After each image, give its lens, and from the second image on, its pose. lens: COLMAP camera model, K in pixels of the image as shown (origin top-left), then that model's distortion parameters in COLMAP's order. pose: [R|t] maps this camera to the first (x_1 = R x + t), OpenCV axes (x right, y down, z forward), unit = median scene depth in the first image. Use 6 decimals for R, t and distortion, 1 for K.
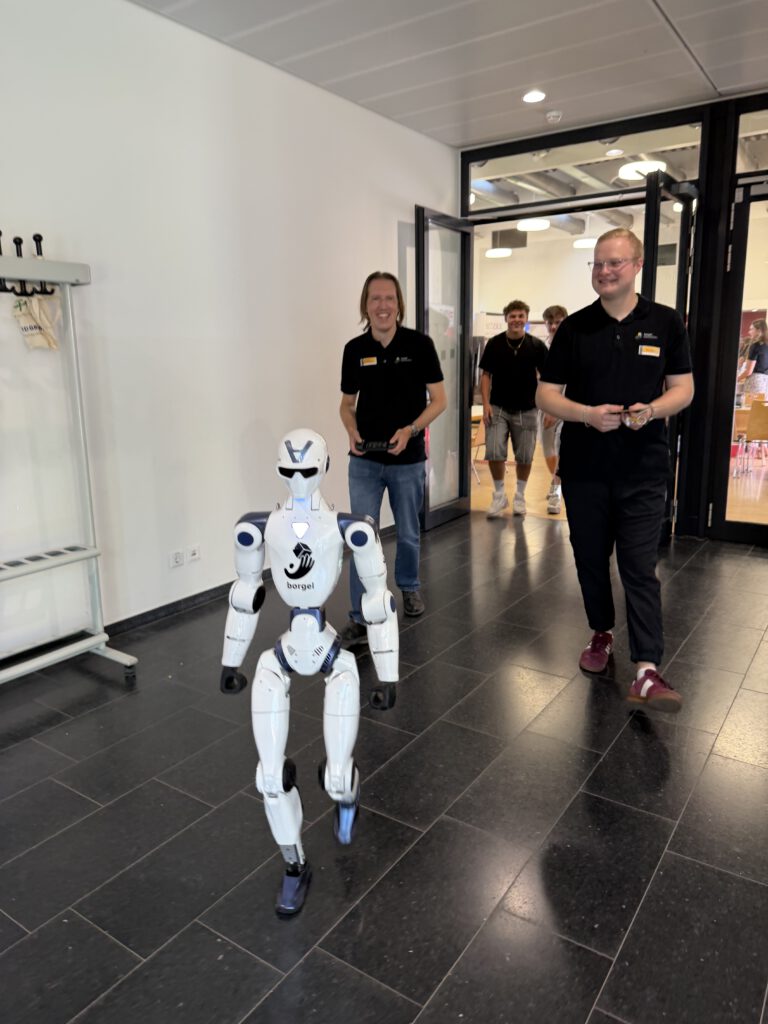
lens RADIAL K [[735.5, 0, 384.0], [0, 735.5, 512.0], [0, 0, 1]] dist [0.051459, -0.077797]
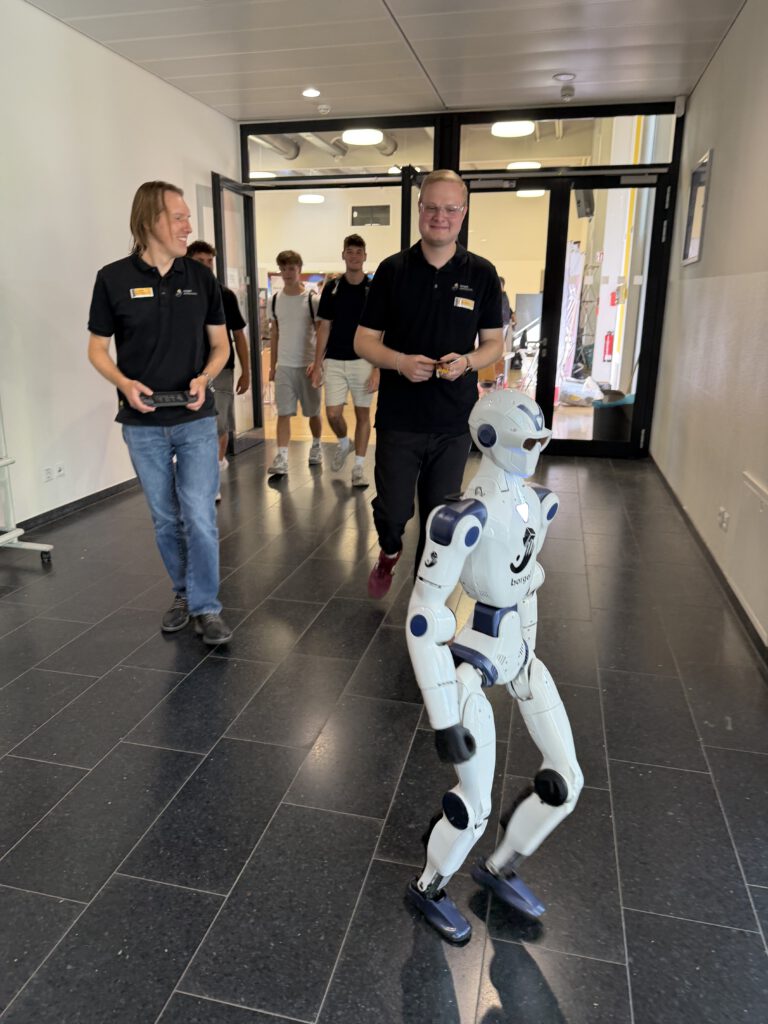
lens RADIAL K [[735.5, 0, 384.0], [0, 735.5, 512.0], [0, 0, 1]] dist [0.051459, -0.077797]
pose [[0.934925, -0.070840, 0.347702, -0.157864], [0.049026, 0.996260, 0.071151, 0.052693], [-0.351442, -0.049474, 0.934901, -0.227087]]
